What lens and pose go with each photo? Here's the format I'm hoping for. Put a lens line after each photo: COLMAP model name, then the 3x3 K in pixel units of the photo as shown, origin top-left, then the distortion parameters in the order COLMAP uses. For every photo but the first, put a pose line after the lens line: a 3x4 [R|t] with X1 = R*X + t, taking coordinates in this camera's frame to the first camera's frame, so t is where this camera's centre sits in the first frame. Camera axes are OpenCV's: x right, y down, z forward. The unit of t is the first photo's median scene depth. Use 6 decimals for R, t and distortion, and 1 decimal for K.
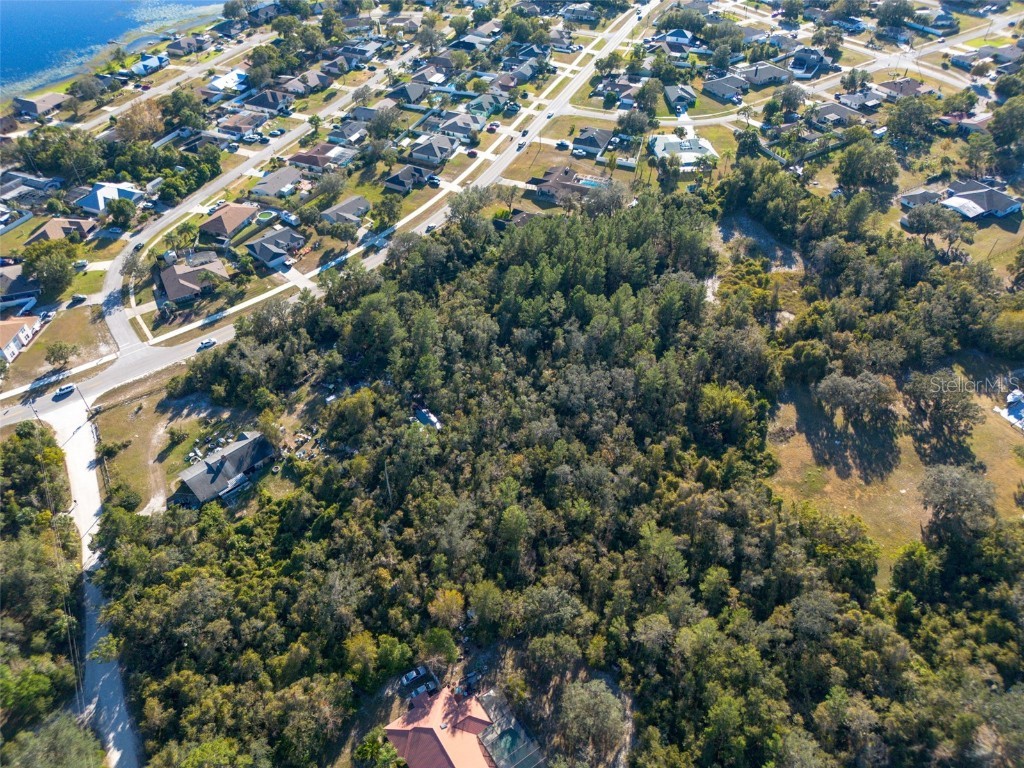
lens RADIAL K [[717.0, 0, 513.0], [0, 717.0, 390.3], [0, 0, 1]] dist [0.065773, -0.058758]
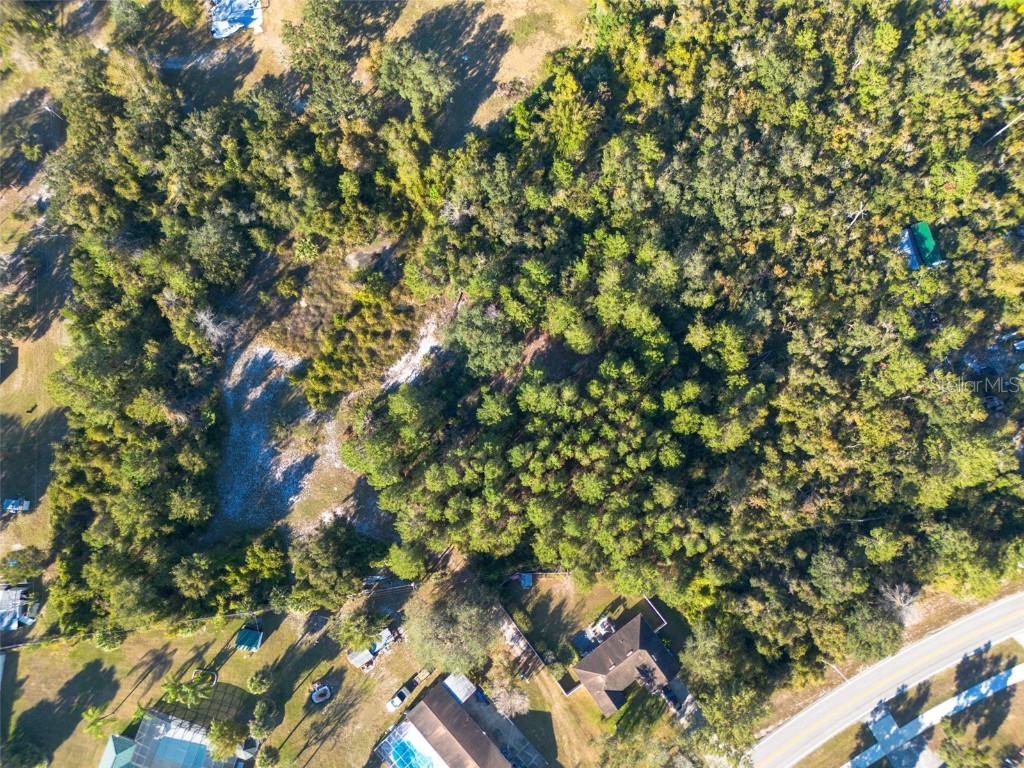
lens RADIAL K [[722.5, 0, 513.3], [0, 722.5, 385.8], [0, 0, 1]] dist [0.063814, -0.057076]
pose [[-0.915767, -0.391795, 0.088701, 0.128341], [0.285377, -0.479104, 0.830072, -0.673705], [-0.282721, 0.785465, 0.550557, 0.647033]]
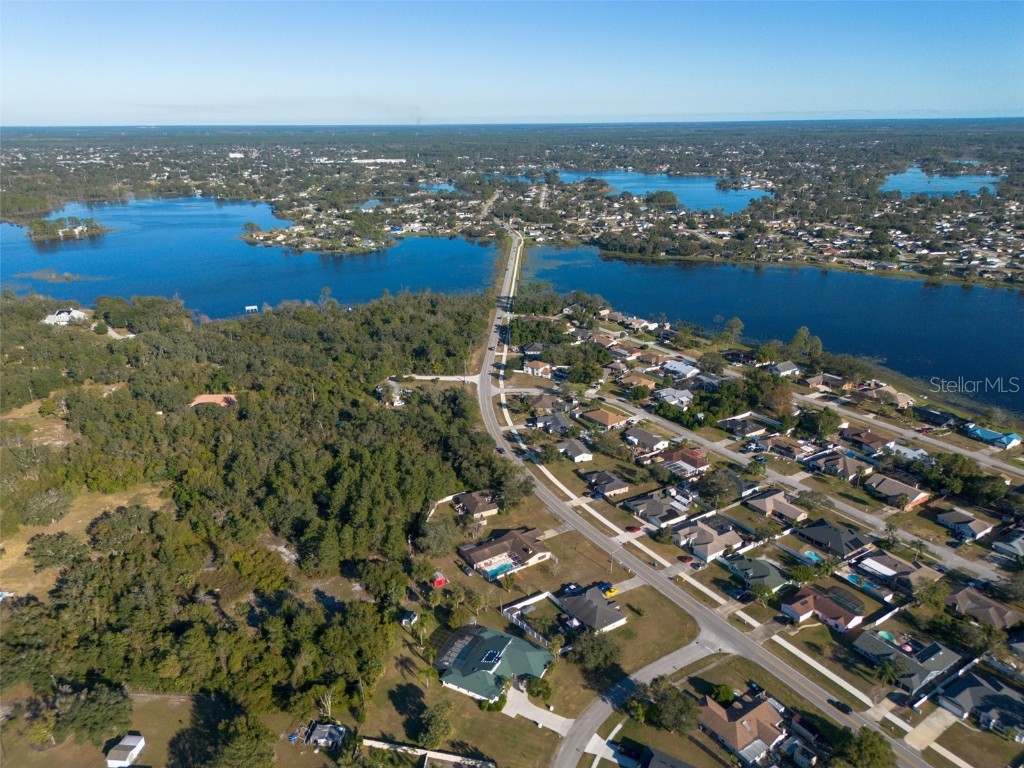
lens RADIAL K [[716.5, 0, 514.9], [0, 716.5, 384.2], [0, 0, 1]] dist [0.111055, -0.153663]
pose [[-0.560204, 0.291986, -0.775188, 0.873071], [-0.564573, 0.550210, 0.615244, -1.172658], [0.606159, 0.782313, -0.143383, 1.184769]]
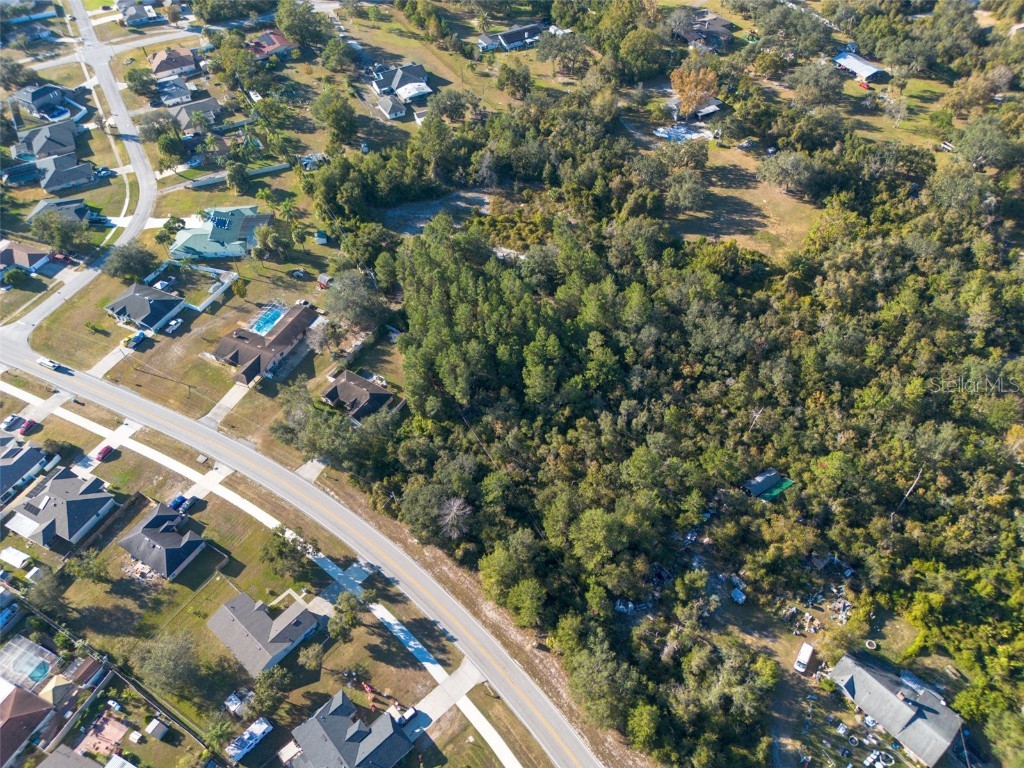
lens RADIAL K [[717.0, 0, 513.0], [0, 717.0, 390.3], [0, 0, 1]] dist [0.065773, -0.058758]
pose [[0.049673, -0.752955, 0.656194, -0.512552], [0.704026, 0.492418, 0.511735, -0.557707], [-0.708435, 0.436558, 0.554560, 0.547570]]
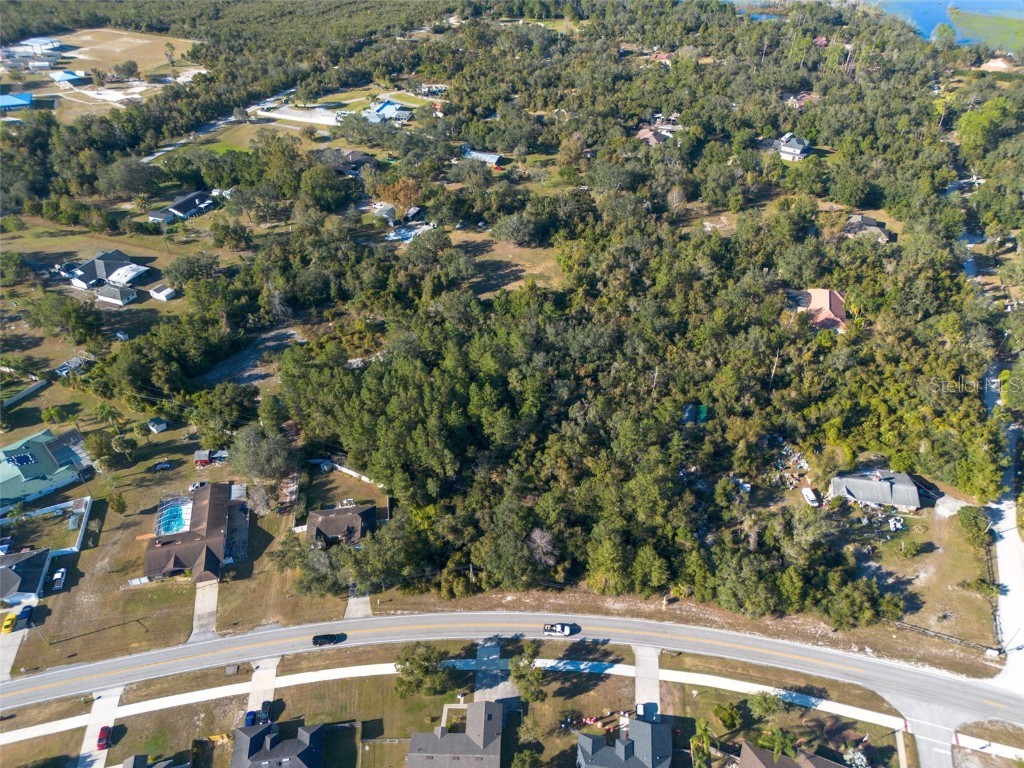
lens RADIAL K [[717.0, 0, 513.0], [0, 717.0, 390.3], [0, 0, 1]] dist [0.065773, -0.058758]
pose [[-0.605552, -0.488811, 0.627989, -0.515343], [0.548187, 0.315826, 0.774432, -0.805197], [-0.576886, 0.813214, 0.076711, 0.845791]]
